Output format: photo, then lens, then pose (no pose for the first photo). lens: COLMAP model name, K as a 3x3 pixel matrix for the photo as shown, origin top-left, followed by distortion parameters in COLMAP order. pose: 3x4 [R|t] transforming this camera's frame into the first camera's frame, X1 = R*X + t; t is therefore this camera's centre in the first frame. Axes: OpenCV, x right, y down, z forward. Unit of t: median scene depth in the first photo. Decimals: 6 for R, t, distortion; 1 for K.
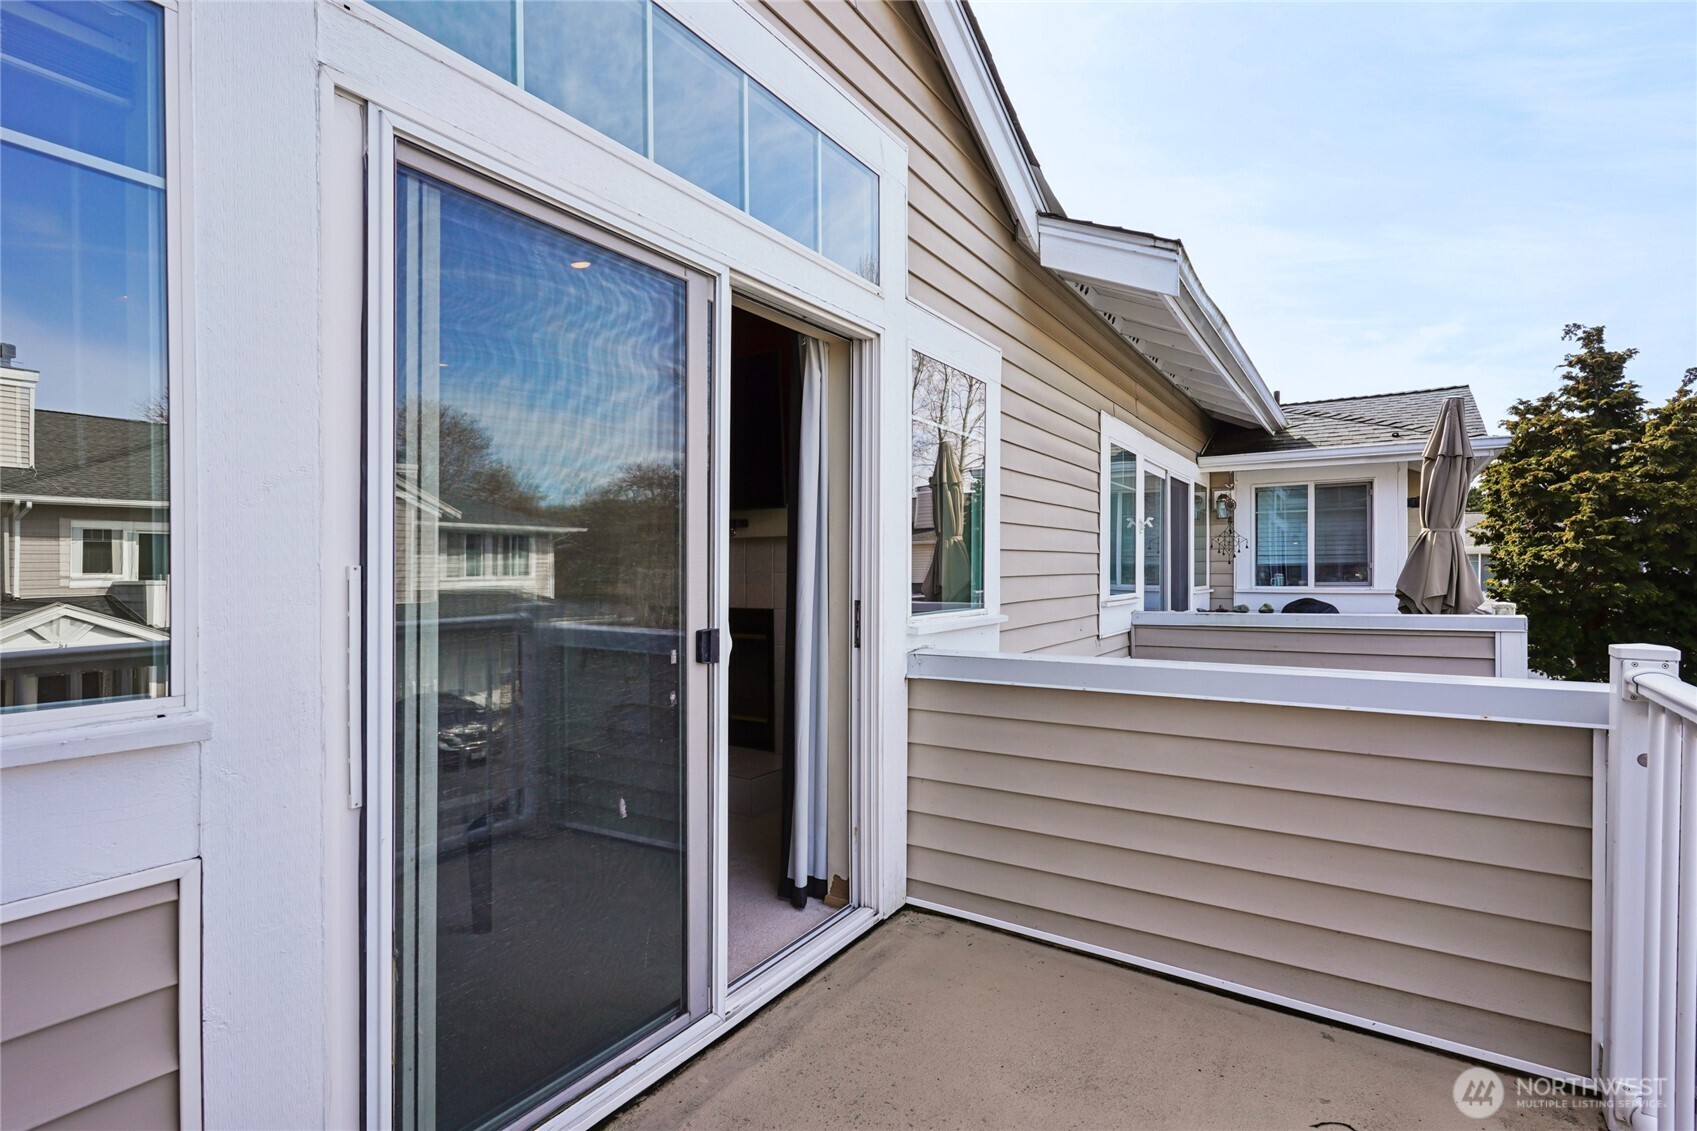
lens RADIAL K [[826.0, 0, 846.0], [0, 826.0, 568.0], [0, 0, 1]] dist [0.007934, -0.004103]
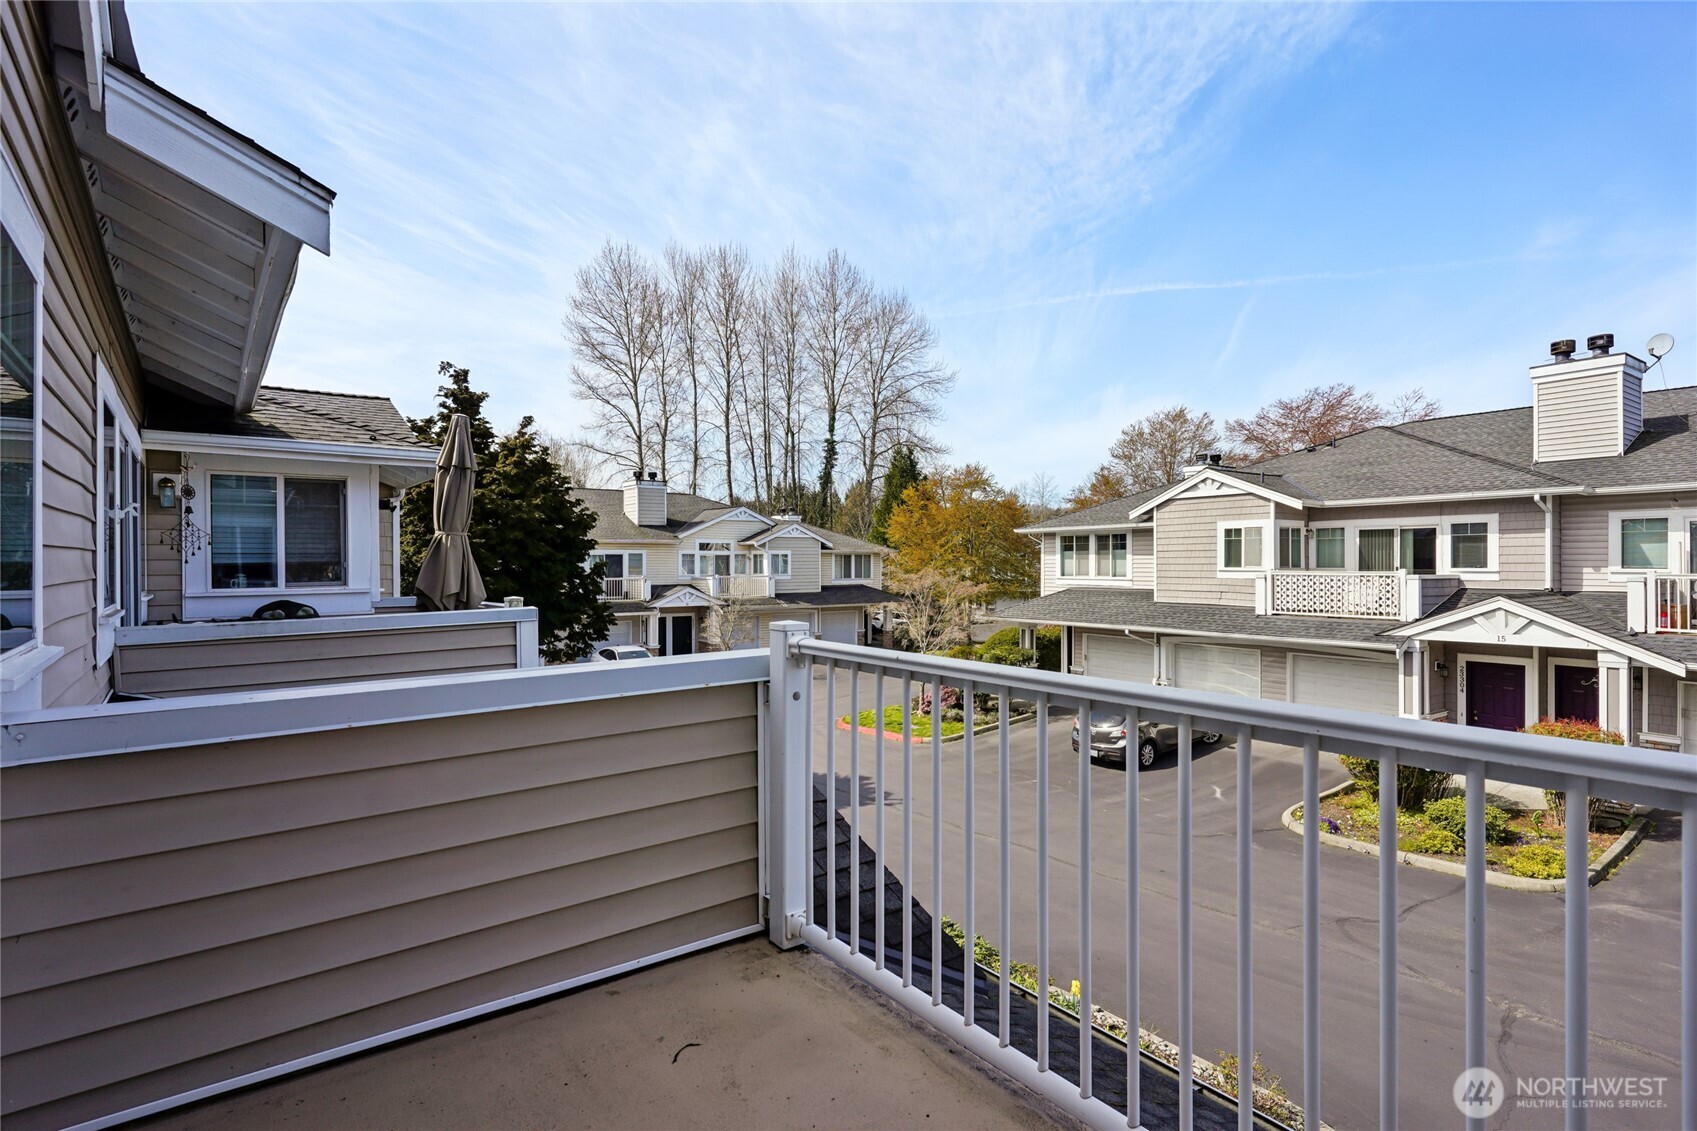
lens RADIAL K [[826.0, 0, 854.4], [0, 826.0, 560.3], [0, 0, 1]] dist [0.007934, -0.004103]
pose [[0.334709, 0.003180, 0.942316, -0.093637], [0.002447, 0.999988, -0.004243, -0.002593], [-0.942318, 0.003726, 0.334697, 0.083634]]
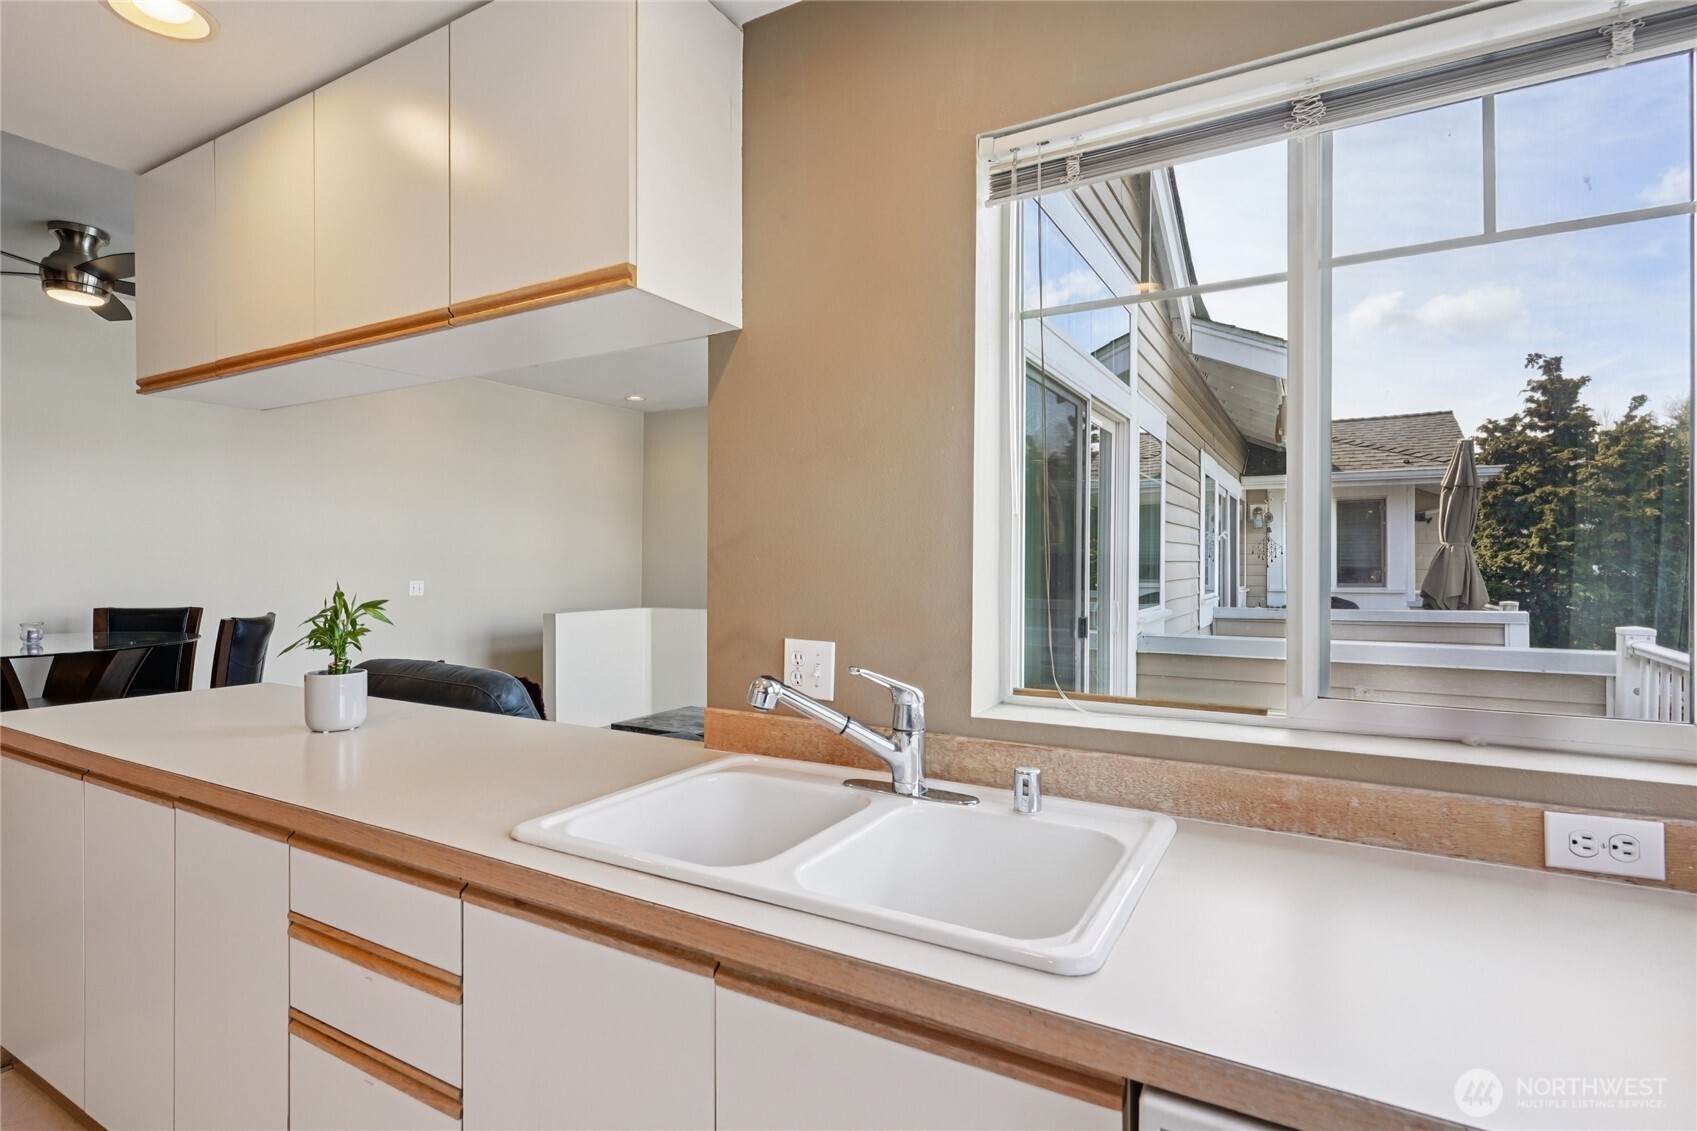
lens RADIAL K [[826.0, 0, 855.5], [0, 826.0, 553.7], [0, 0, 1]] dist [0.007934, -0.004103]
pose [[0.999049, 0.005543, 0.043251, -0.171137], [-0.005052, 0.999922, -0.011439, -0.007705], [-0.043311, 0.011210, 0.998999, -0.153040]]
